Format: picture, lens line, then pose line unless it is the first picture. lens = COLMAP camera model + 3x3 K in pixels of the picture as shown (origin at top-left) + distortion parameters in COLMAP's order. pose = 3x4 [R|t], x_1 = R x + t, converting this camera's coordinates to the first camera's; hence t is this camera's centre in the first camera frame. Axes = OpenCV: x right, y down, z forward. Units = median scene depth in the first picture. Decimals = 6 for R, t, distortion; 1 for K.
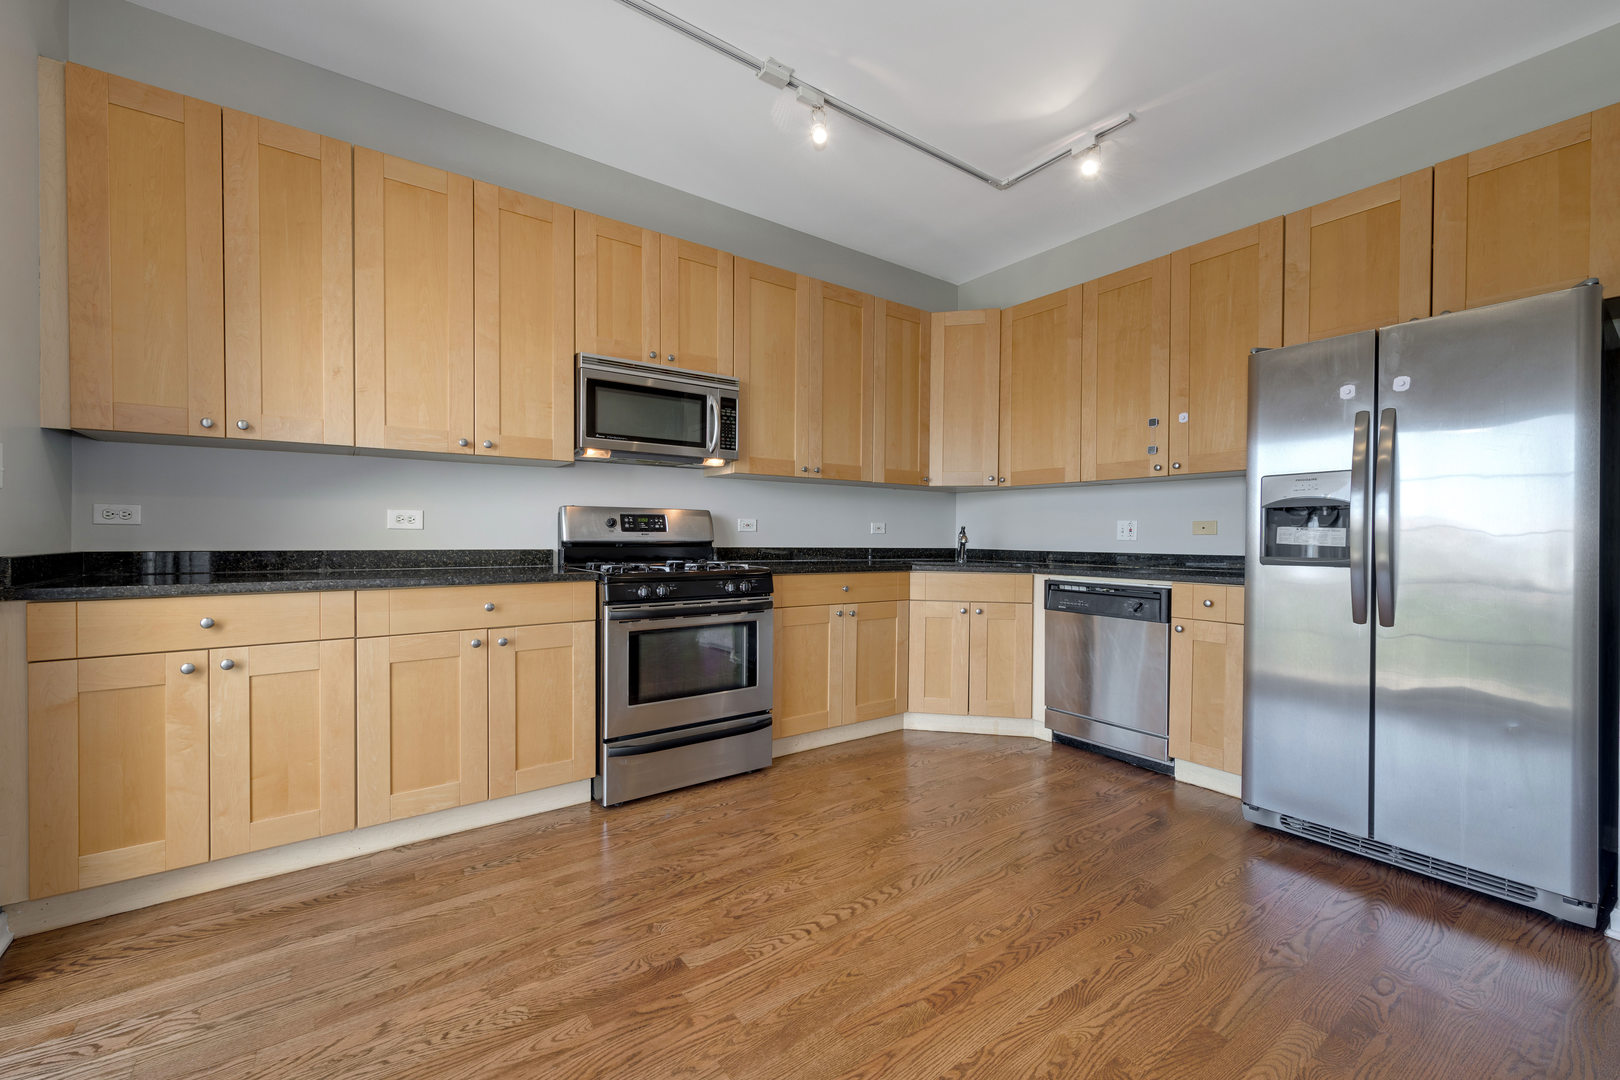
lens RADIAL K [[630.8, 0, 824.0], [0, 630.8, 540.4], [0, 0, 1]] dist [0.003513, 0.000008]
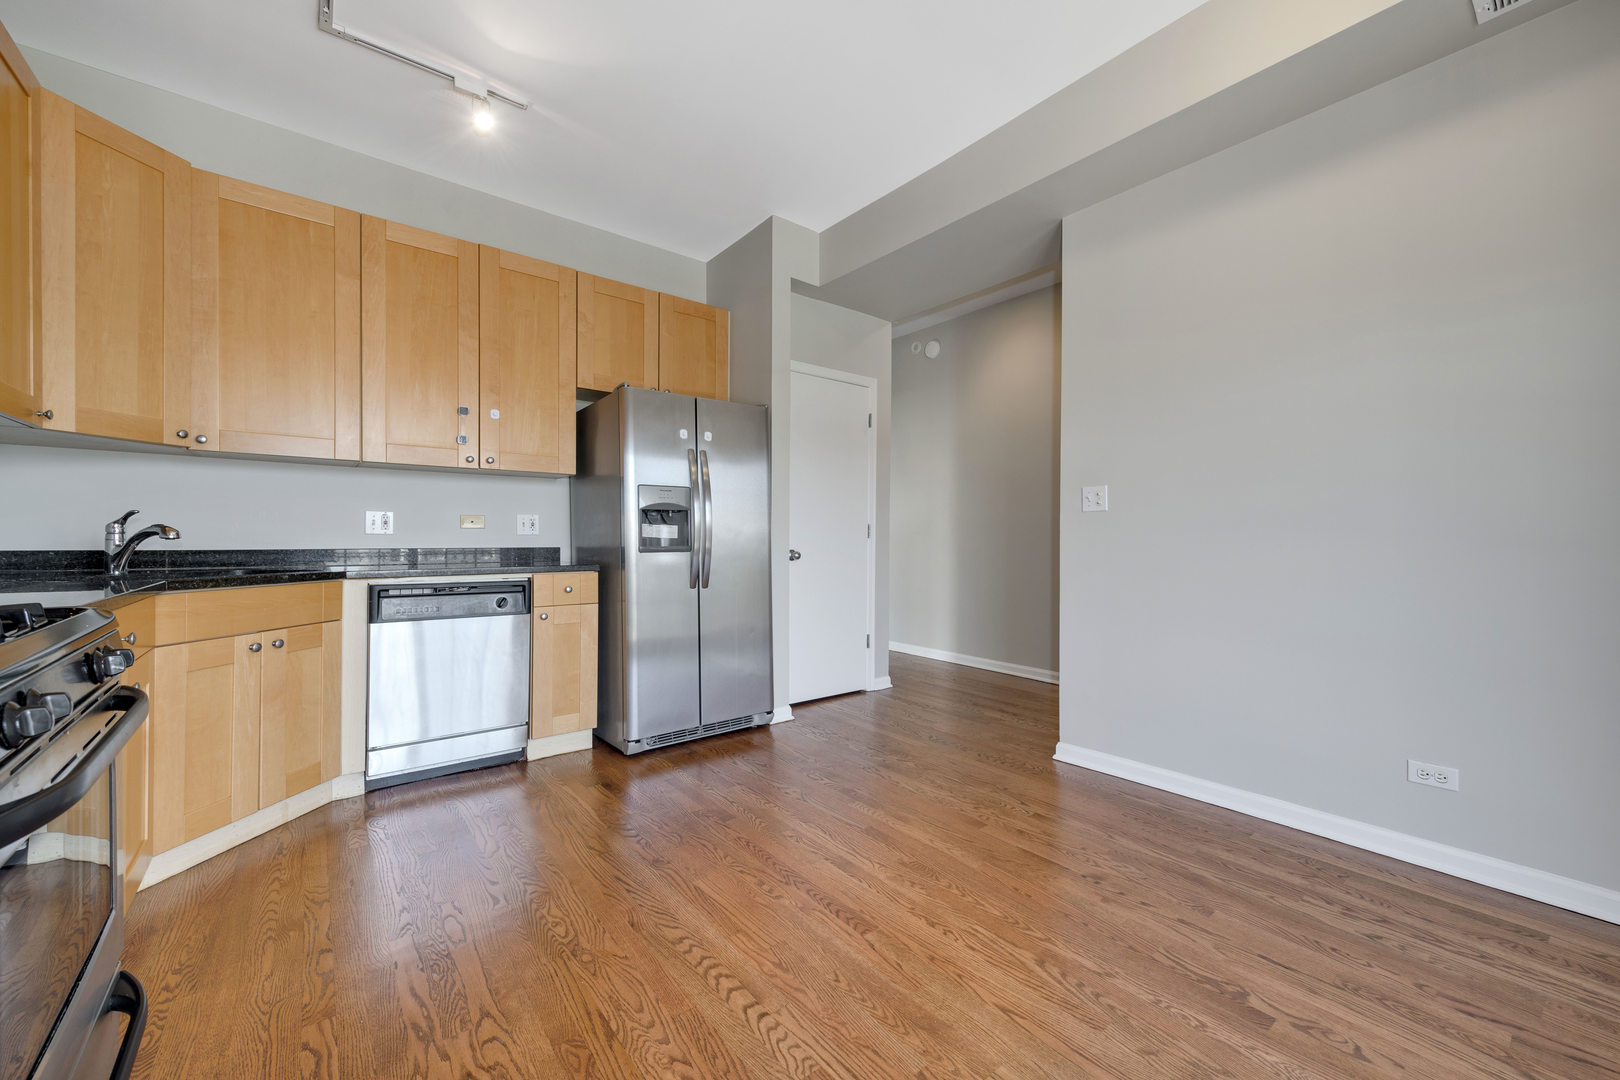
lens RADIAL K [[630.8, 0, 781.4], [0, 630.8, 542.9], [0, 0, 1]] dist [0.003513, 0.000008]
pose [[0.004450, -0.018673, 0.999816, -0.546014], [0.001011, 0.999825, 0.018669, -0.005150], [-0.999990, 0.000928, 0.004469, 0.637571]]
